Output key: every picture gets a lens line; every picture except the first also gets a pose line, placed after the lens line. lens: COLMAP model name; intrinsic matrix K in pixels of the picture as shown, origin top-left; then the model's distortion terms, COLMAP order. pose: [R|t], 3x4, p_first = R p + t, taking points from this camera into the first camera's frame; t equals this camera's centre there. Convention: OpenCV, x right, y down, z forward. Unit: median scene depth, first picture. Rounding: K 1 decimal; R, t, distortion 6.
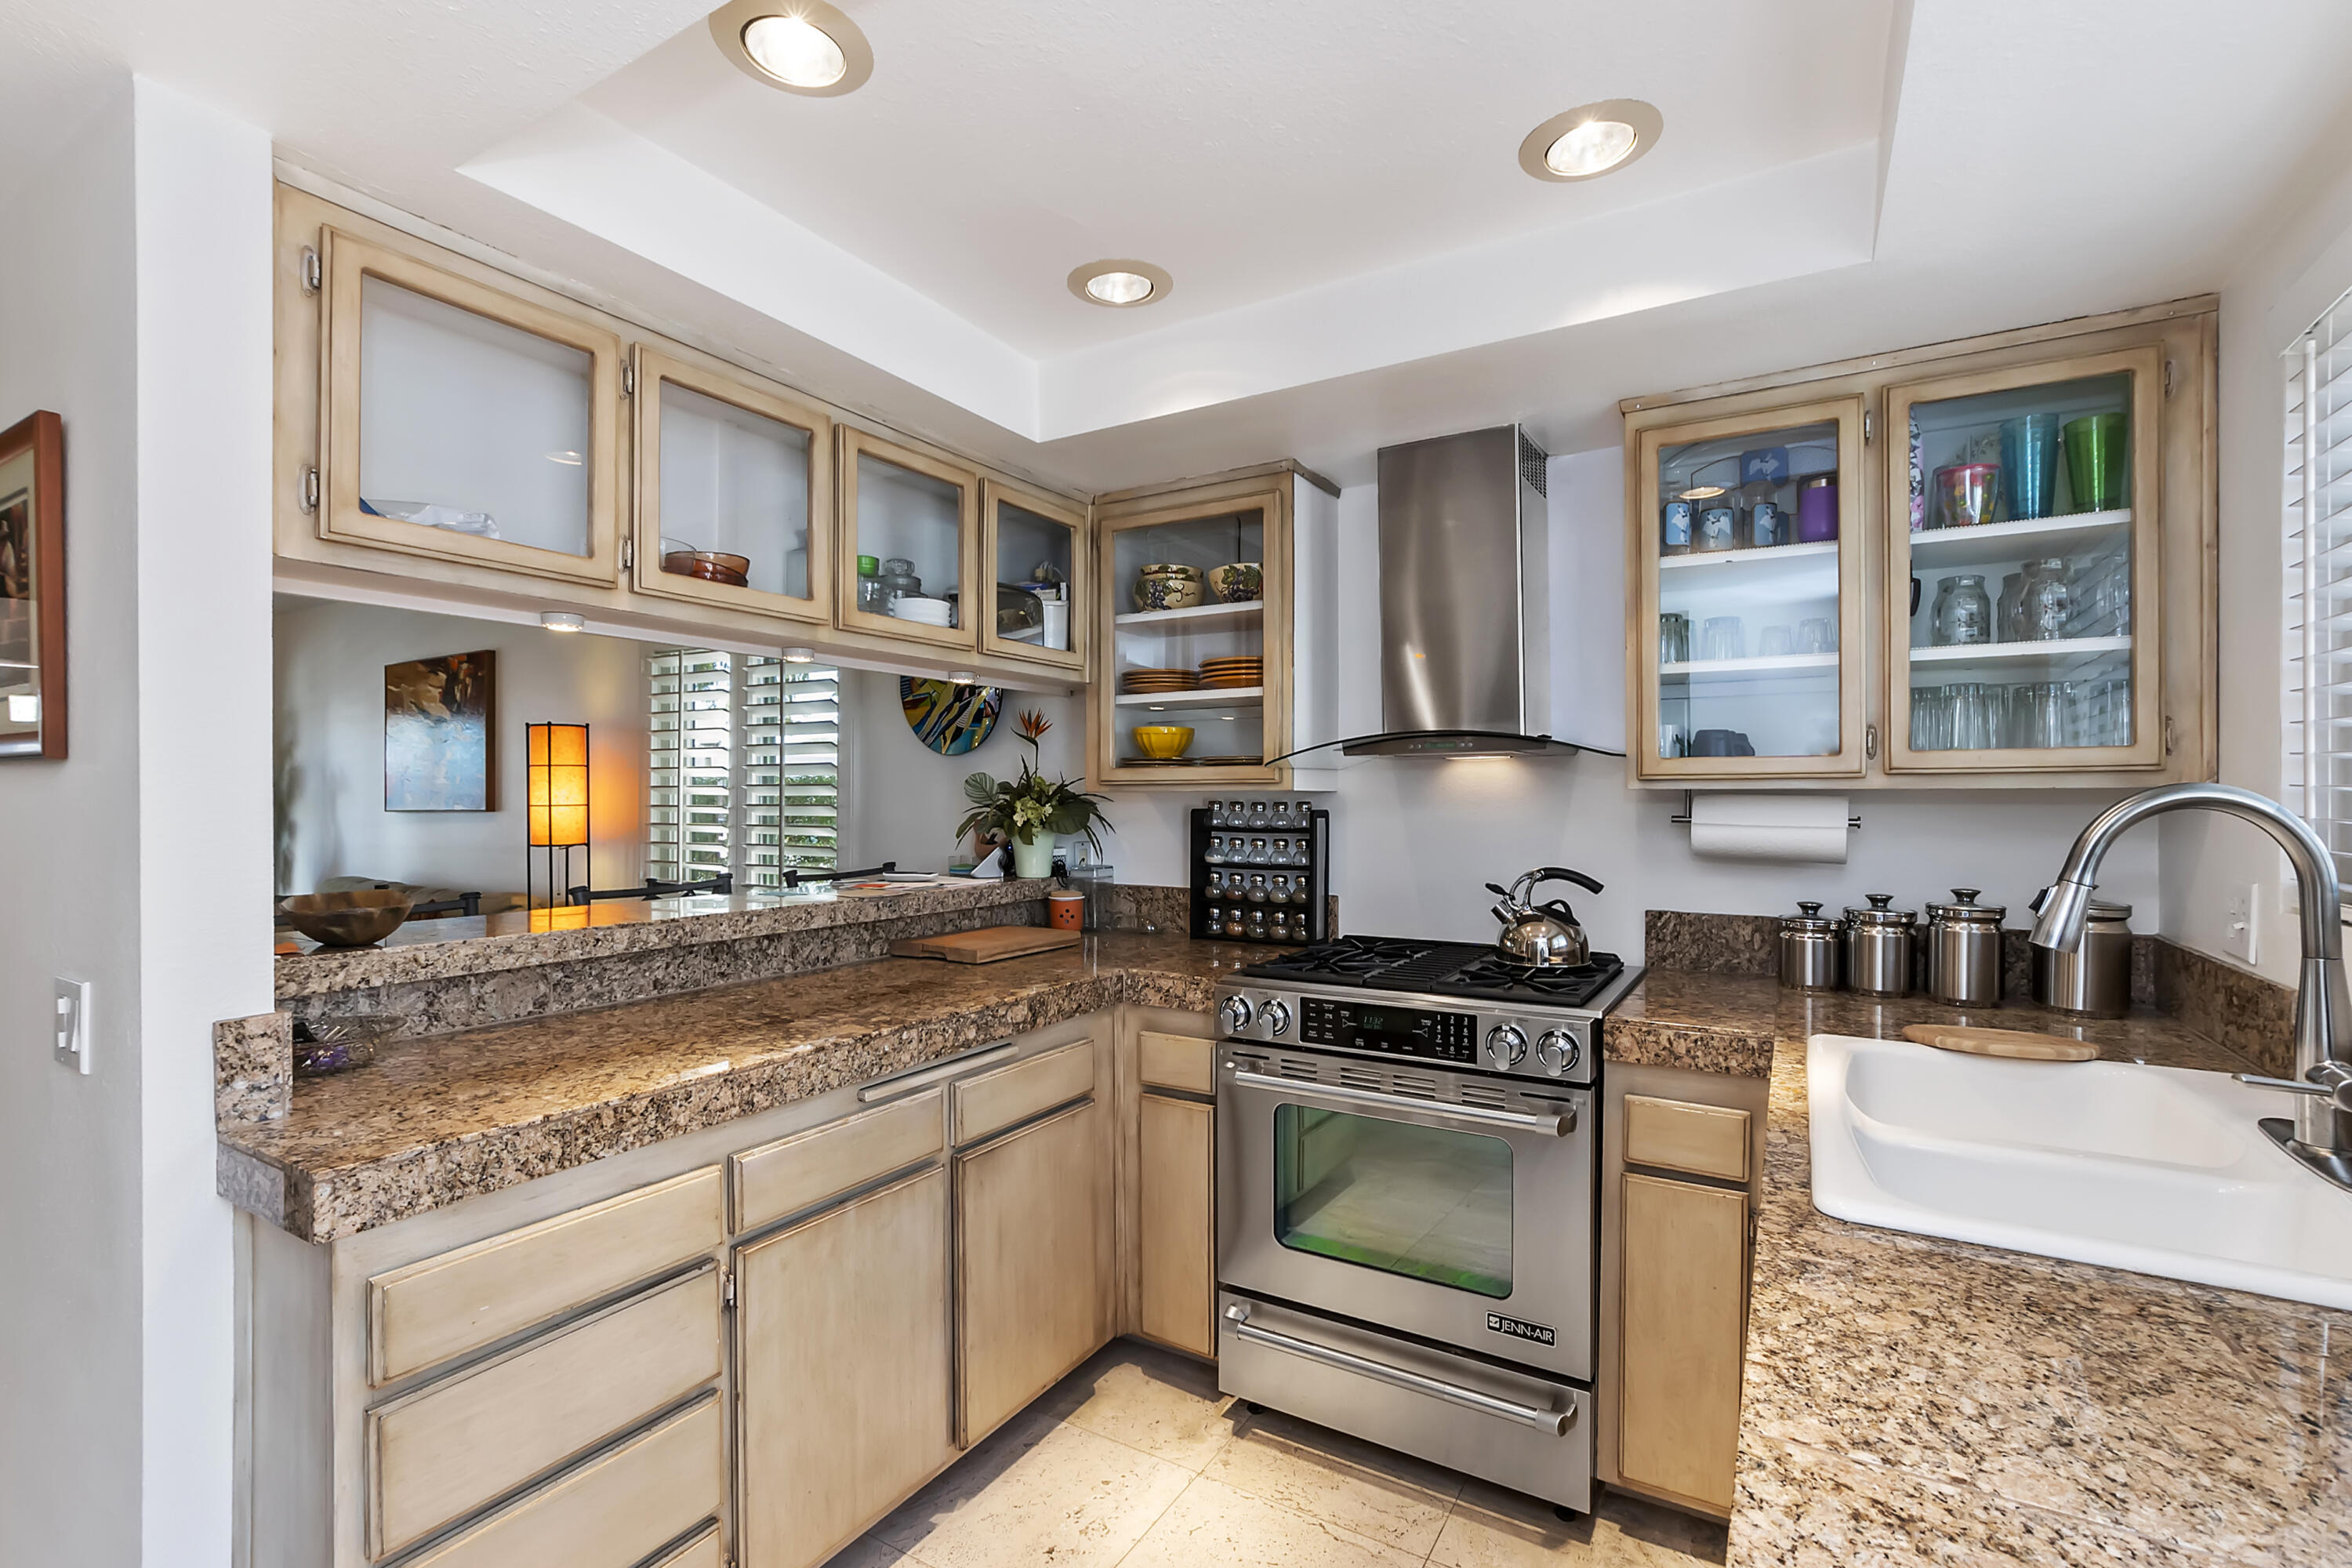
lens RADIAL K [[1033.2, 0, 1182.4], [0, 1033.2, 802.0], [0, 0, 1]] dist [-0.017016, 0.000430]
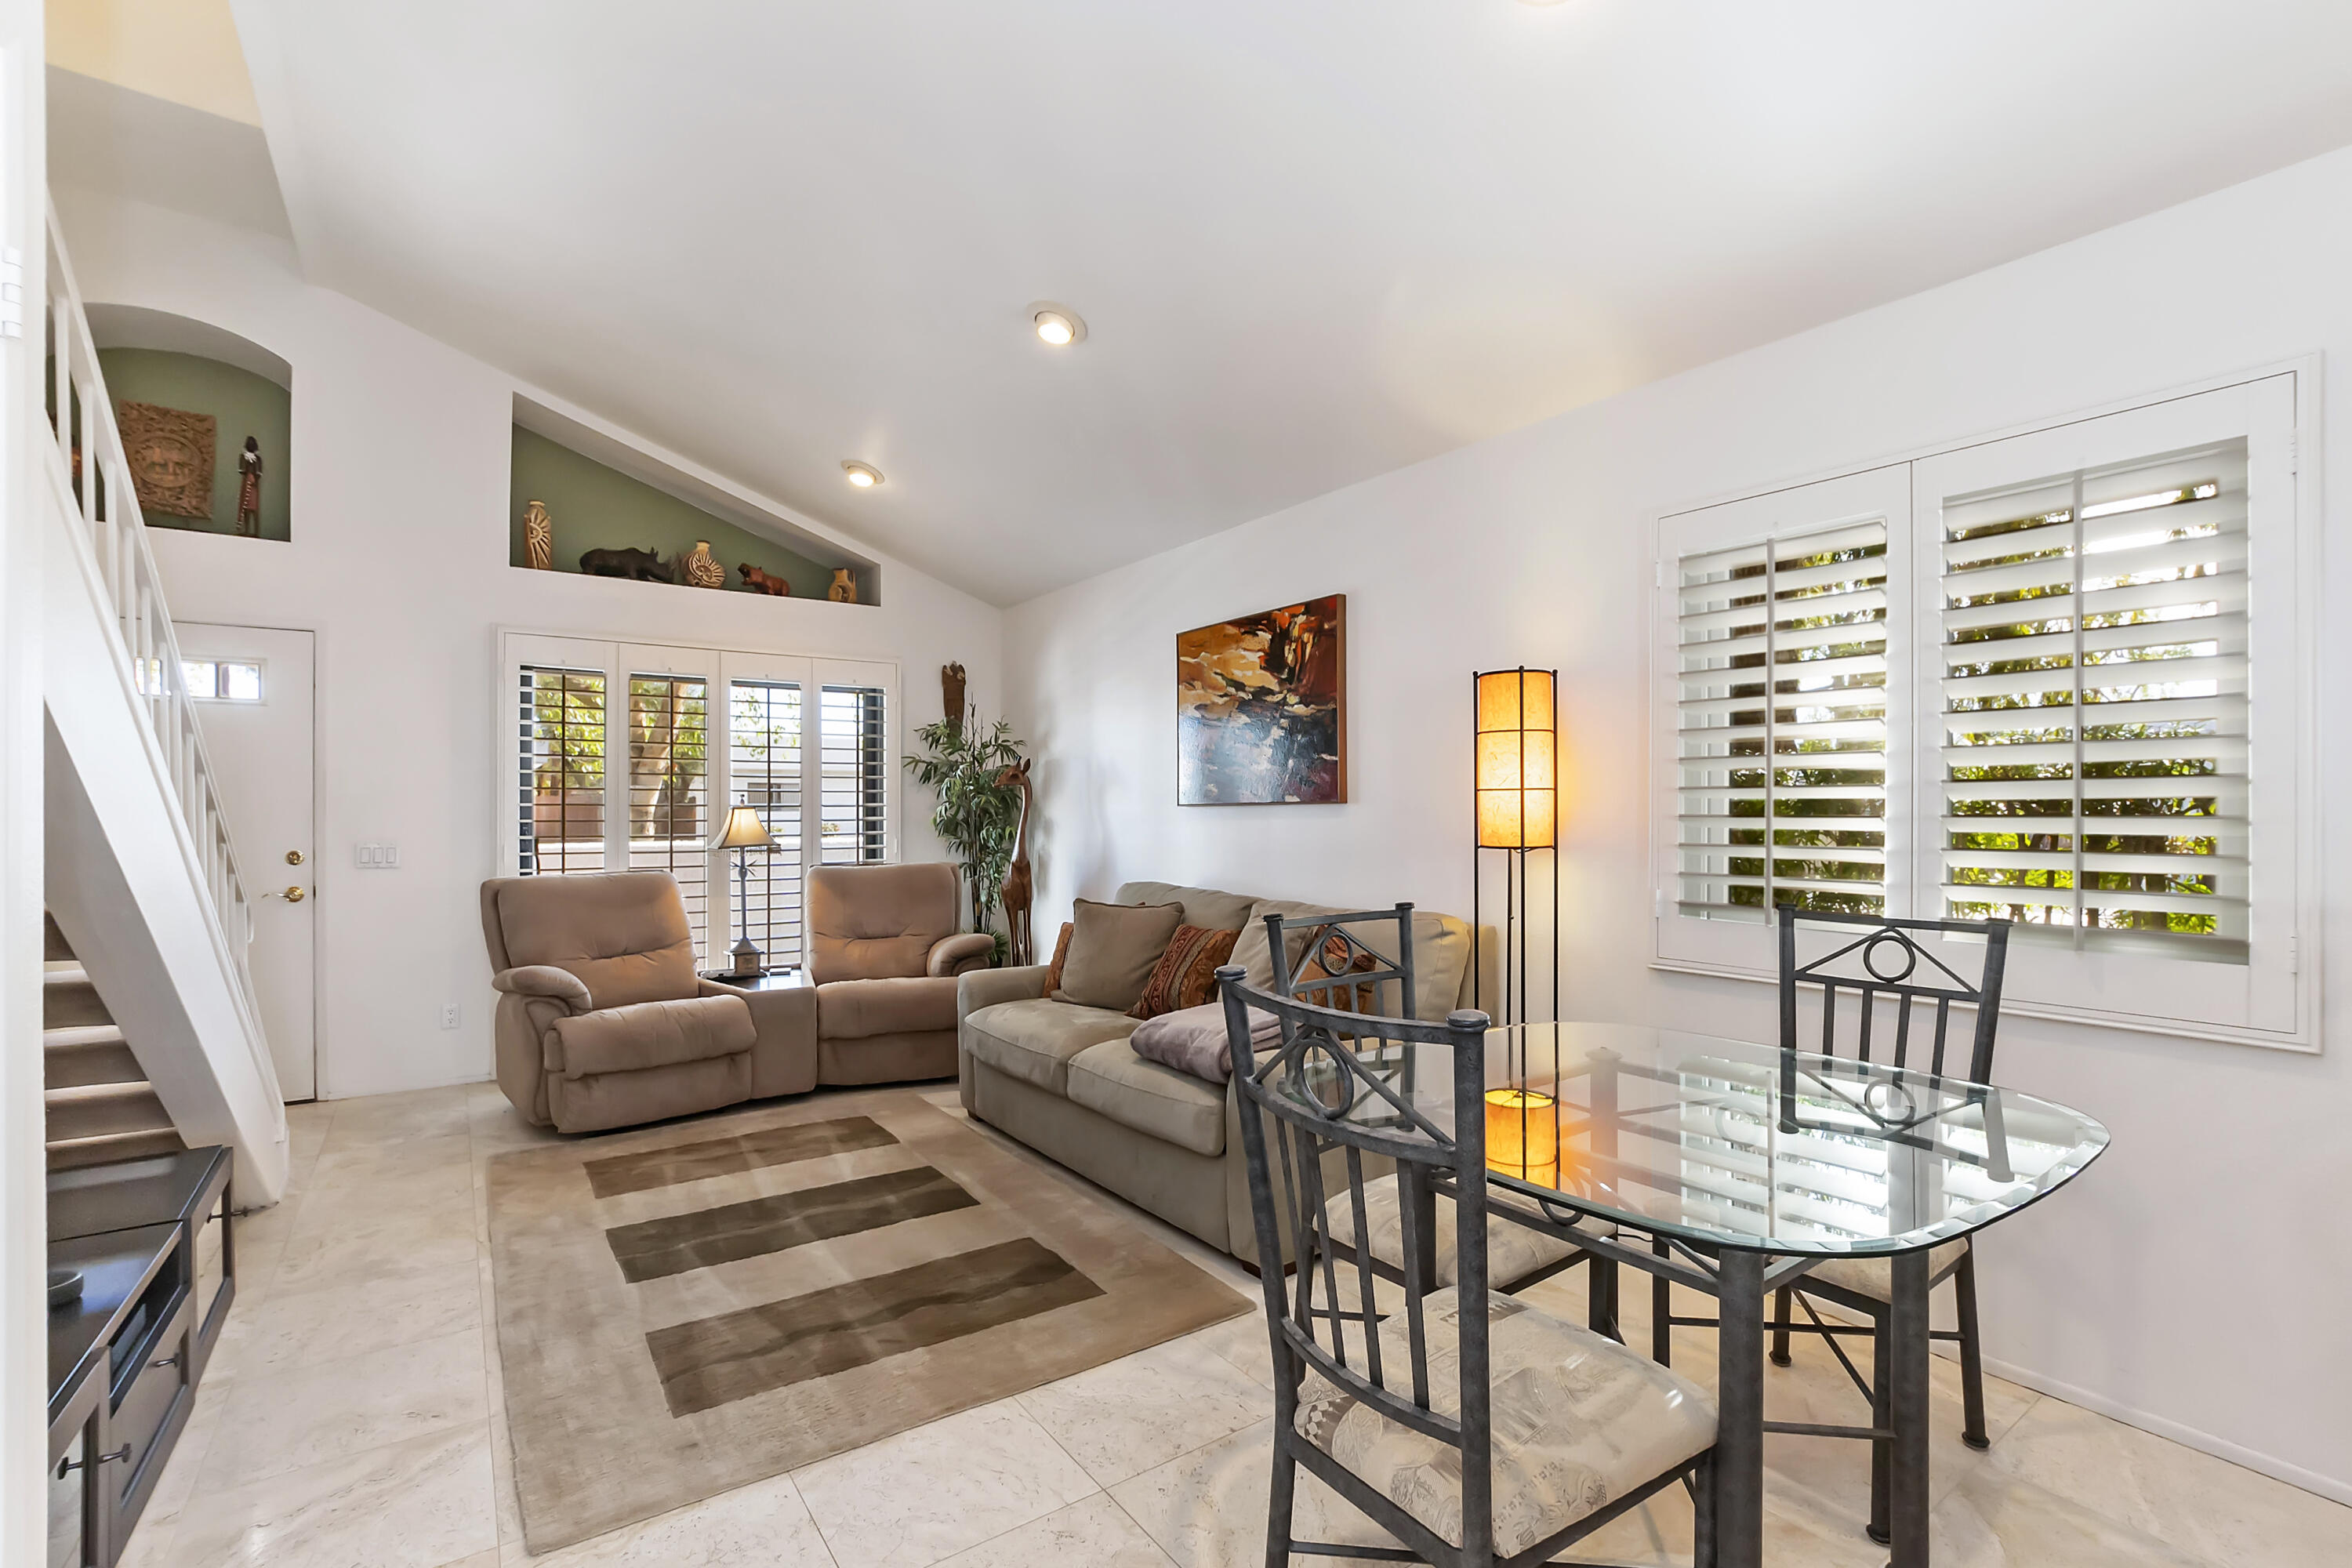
lens RADIAL K [[1078.1, 0, 1182.1], [0, 1078.1, 817.2], [0, 0, 1]] dist [-0.013694, 0.000182]
pose [[0.910338, 0.004676, -0.413840, -0.431954], [-0.006666, 0.999972, -0.003365, 0.021224], [0.413812, 0.005822, 0.910344, 0.209624]]
